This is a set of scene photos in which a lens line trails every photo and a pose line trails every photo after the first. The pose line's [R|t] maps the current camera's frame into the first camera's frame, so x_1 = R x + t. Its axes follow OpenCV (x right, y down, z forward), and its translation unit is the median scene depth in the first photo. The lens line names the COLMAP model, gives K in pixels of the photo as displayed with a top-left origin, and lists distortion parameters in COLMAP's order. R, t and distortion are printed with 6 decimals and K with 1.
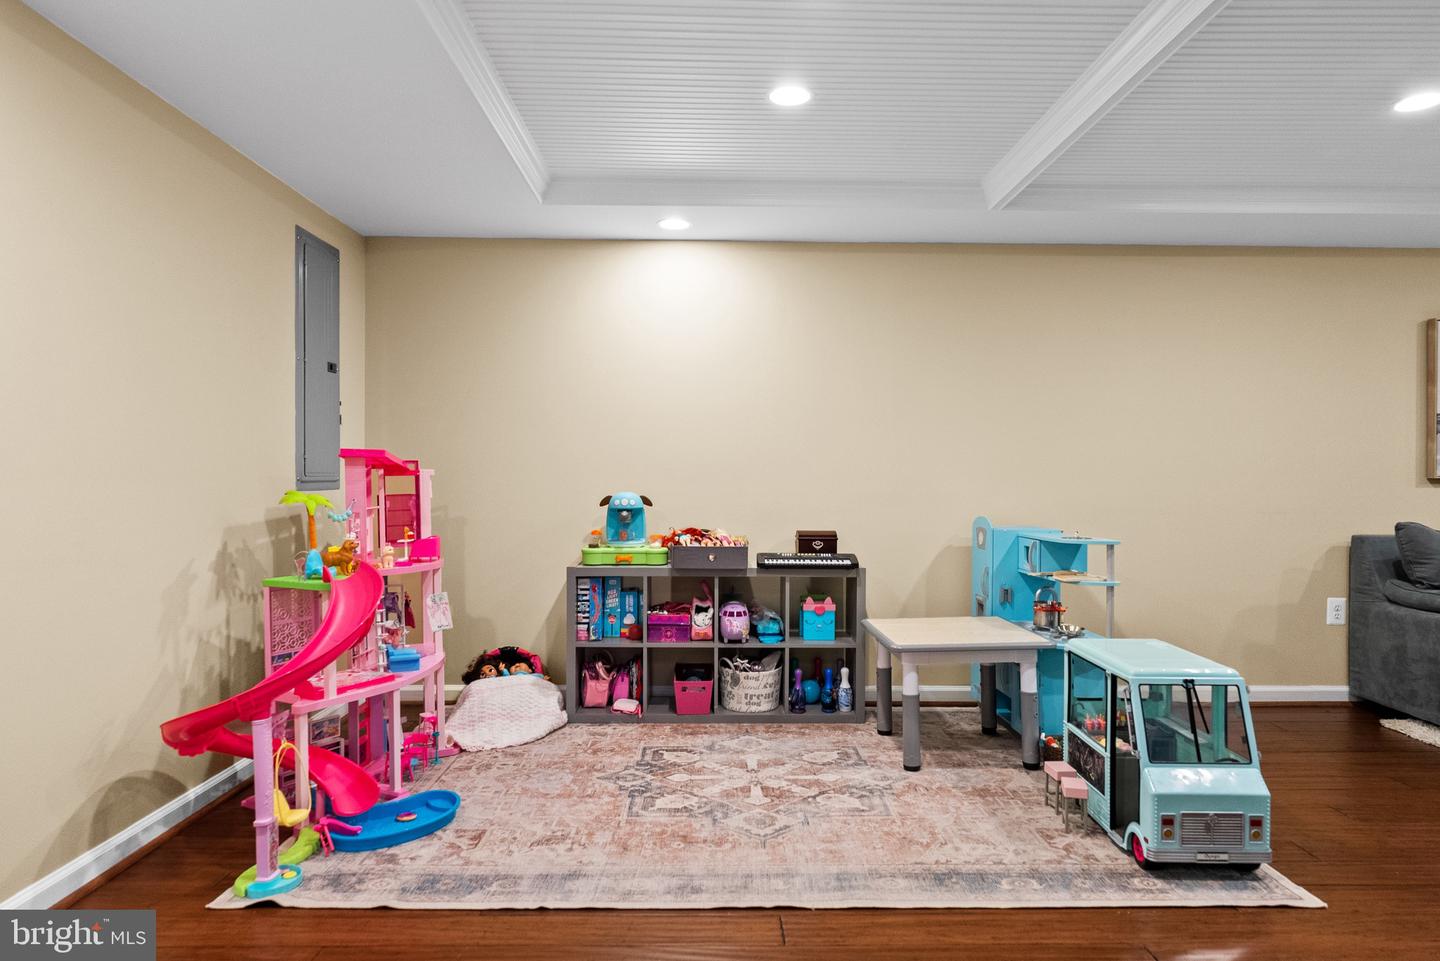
lens RADIAL K [[880.7, 0, 724.0], [0, 880.7, 487.2], [0, 0, 1]] dist [-0.007267, 0.005221]
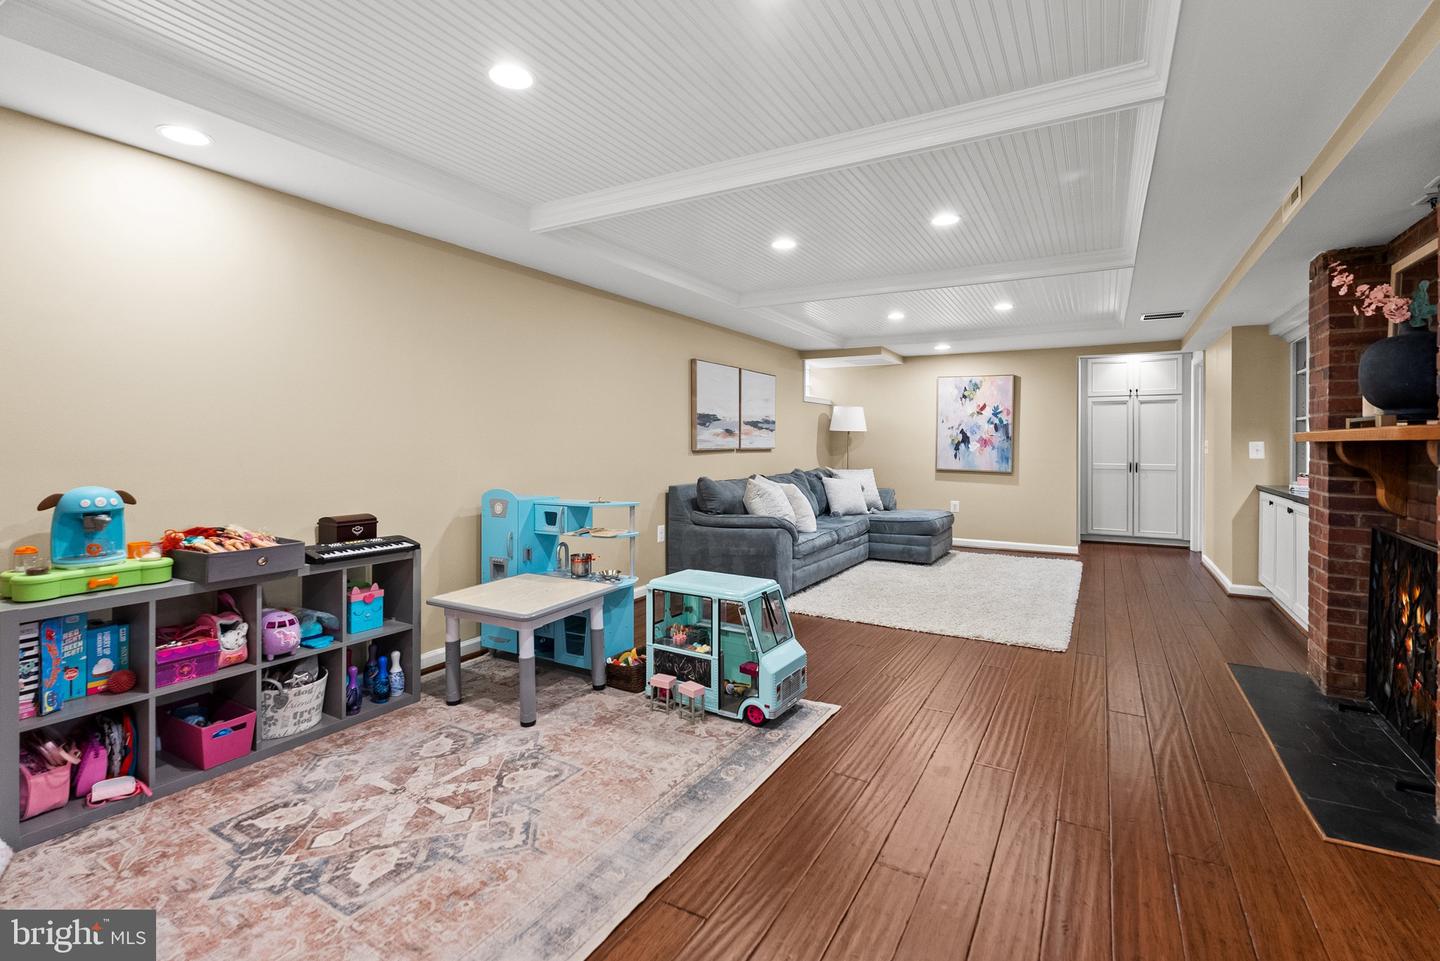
lens RADIAL K [[656.4, 0, 718.3], [0, 656.4, 444.6], [0, 0, 1]] dist [-0.004829, 0.000810]
pose [[0.517248, -0.006760, 0.855809, -0.323907], [0.012266, 0.999925, 0.000485, -0.025399], [-0.855748, 0.010247, 0.517292, 0.320995]]
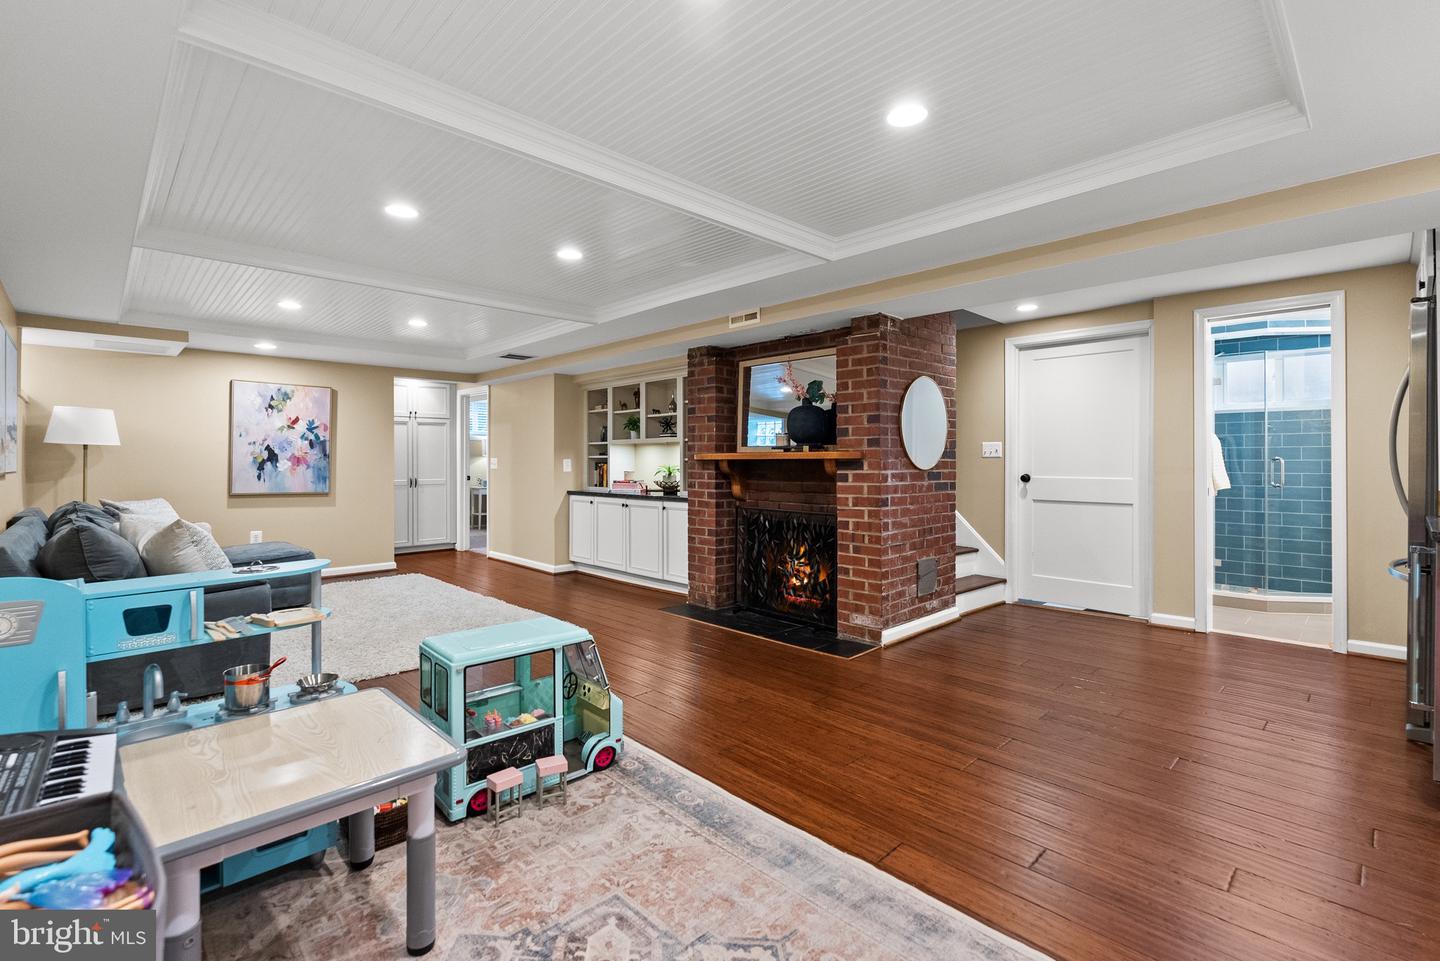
lens RADIAL K [[656.4, 0, 725.1], [0, 656.4, 465.8], [0, 0, 1]] dist [-0.004829, 0.000810]
pose [[-0.688374, -0.010080, 0.725286, -0.249818], [0.008417, 0.999725, 0.021883, -0.035770], [-0.725307, 0.021168, -0.688100, 1.023257]]
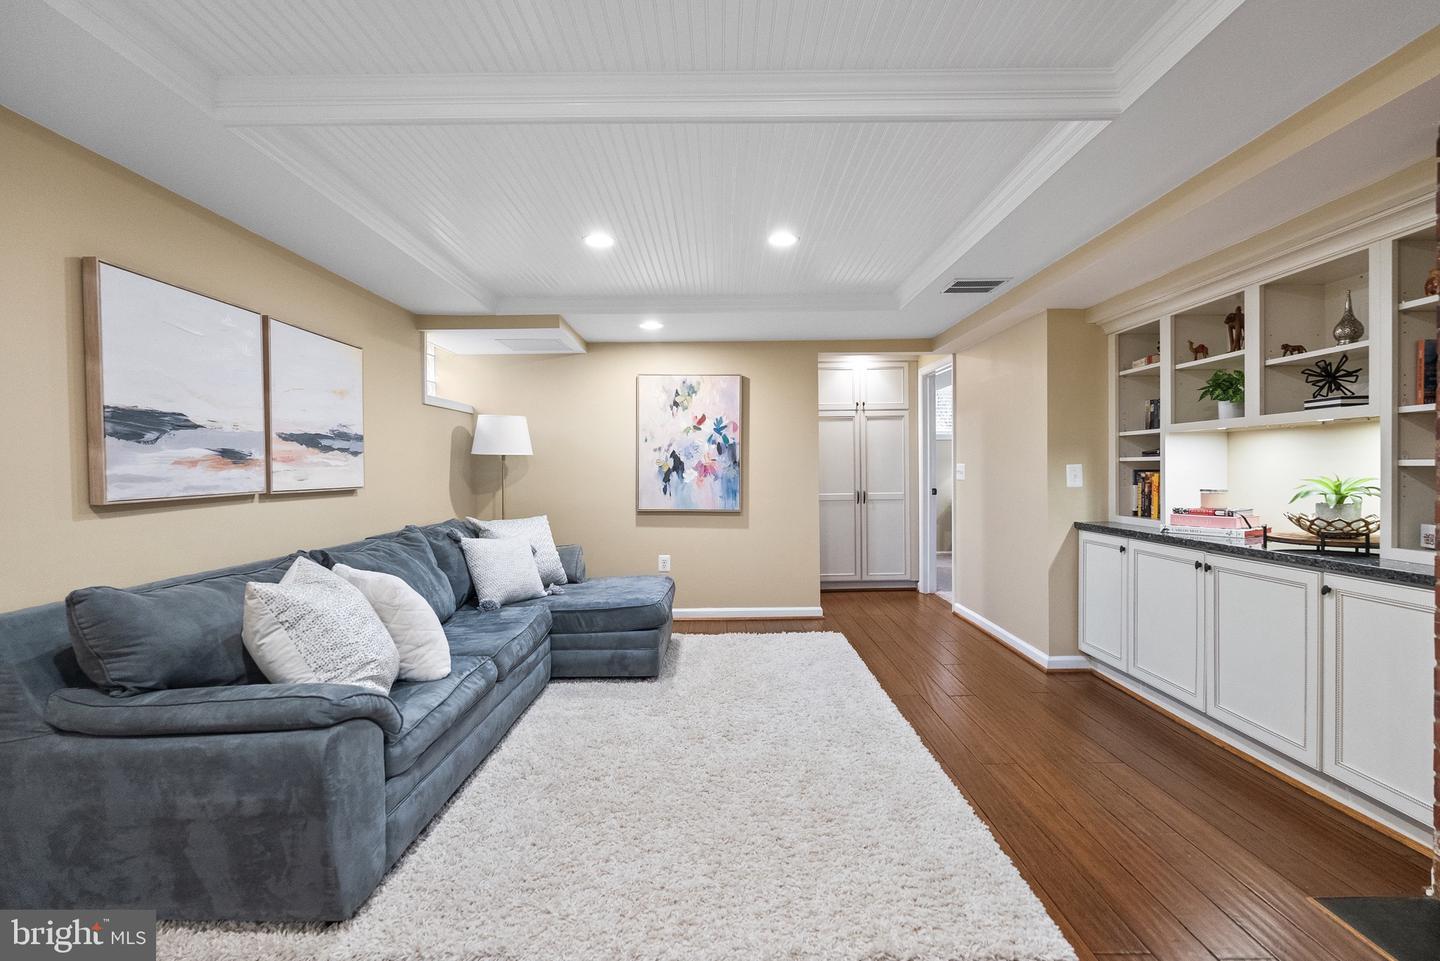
lens RADIAL K [[671.5, 0, 719.0], [0, 671.5, 477.4], [0, 0, 1]] dist [-0.011546, 0.002883]
pose [[0.014982, -0.019889, 0.999690, 0.362605], [0.026752, 0.999452, 0.019483, -0.032109], [-0.999530, 0.026452, 0.015506, 0.602210]]
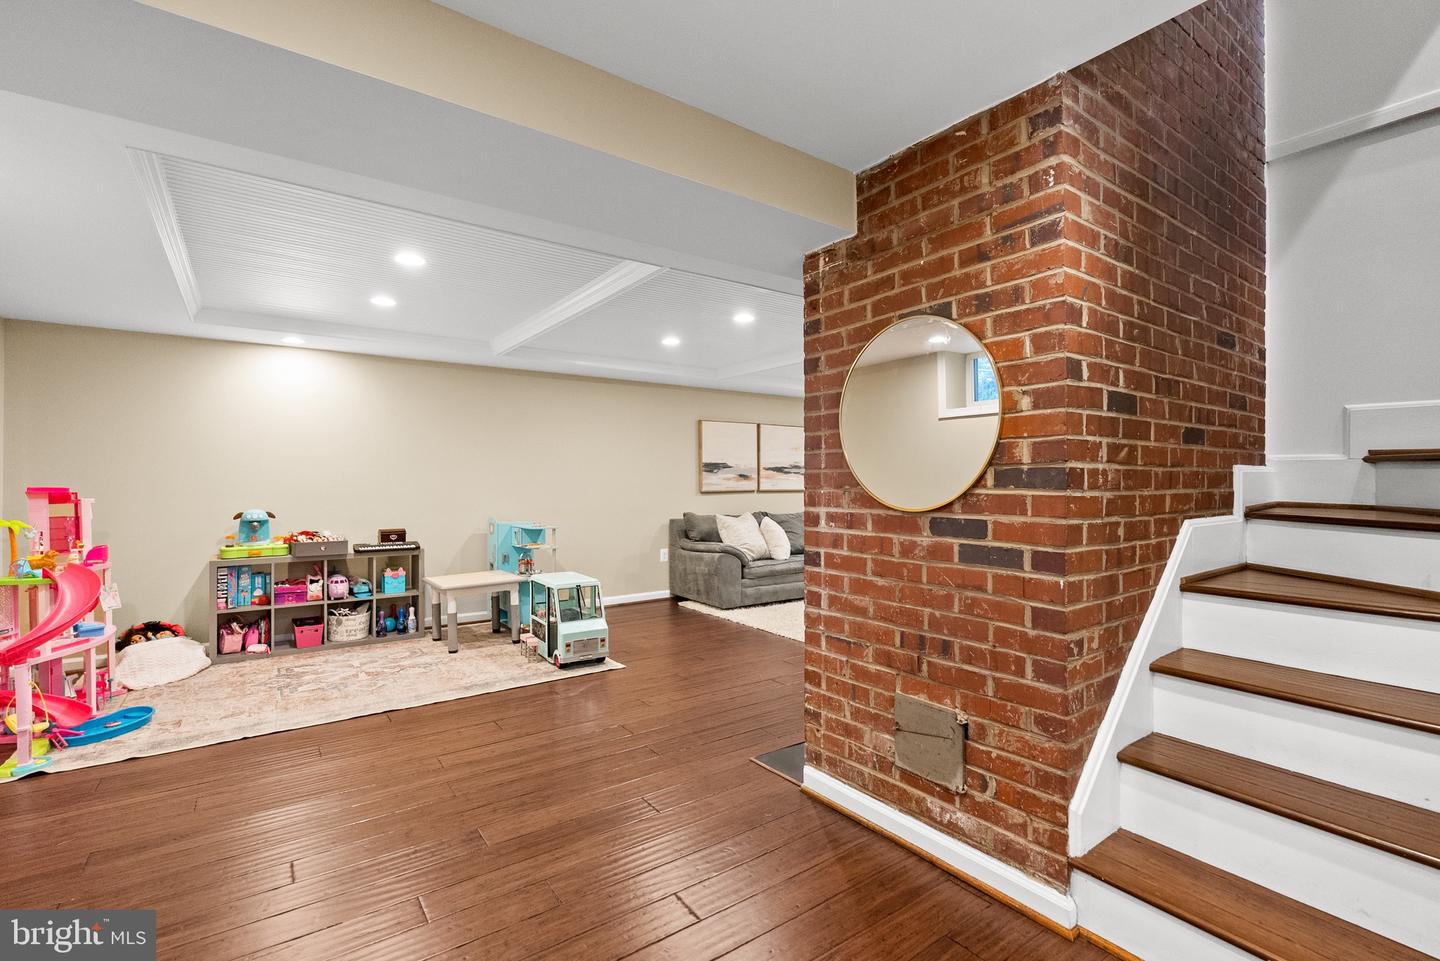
lens RADIAL K [[656.4, 0, 727.8], [0, 656.4, 474.3], [0, 0, 1]] dist [-0.004829, 0.000810]
pose [[0.819963, -0.000767, 0.572417, -0.096294], [0.014823, 0.999692, -0.019894, -0.023327], [-0.572225, 0.024797, 0.819722, -0.445478]]
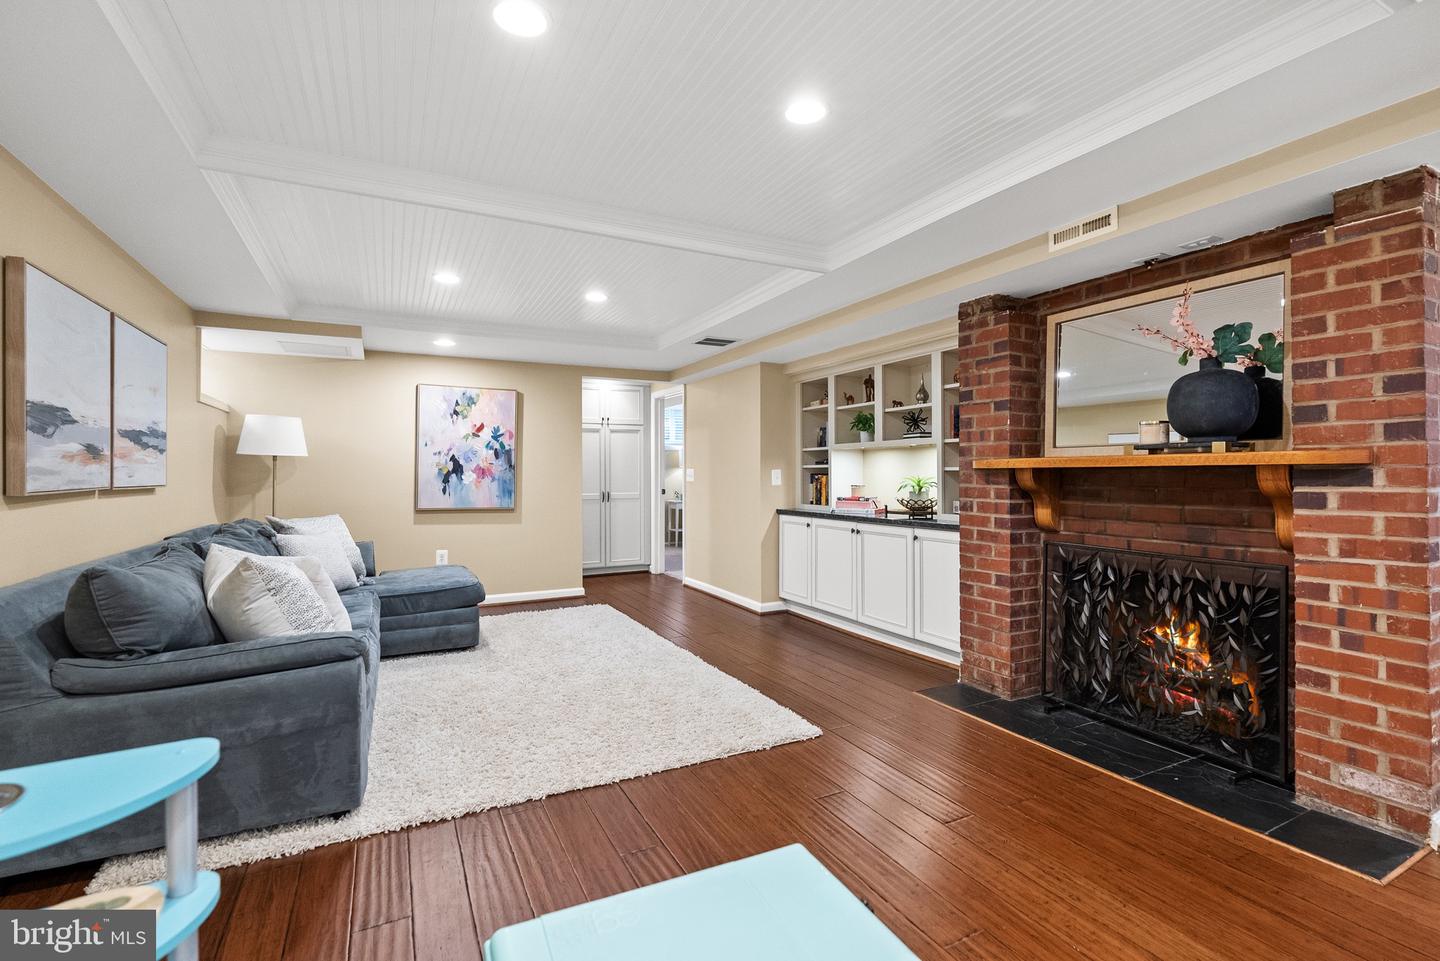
lens RADIAL K [[656.4, 0, 720.4], [0, 656.4, 470.2], [0, 0, 1]] dist [-0.004829, 0.000810]
pose [[-0.444569, 0.000392, 0.895745, 0.138768], [0.015762, 0.999849, 0.007385, -0.029076], [-0.895606, 0.017402, -0.444507, 0.838096]]
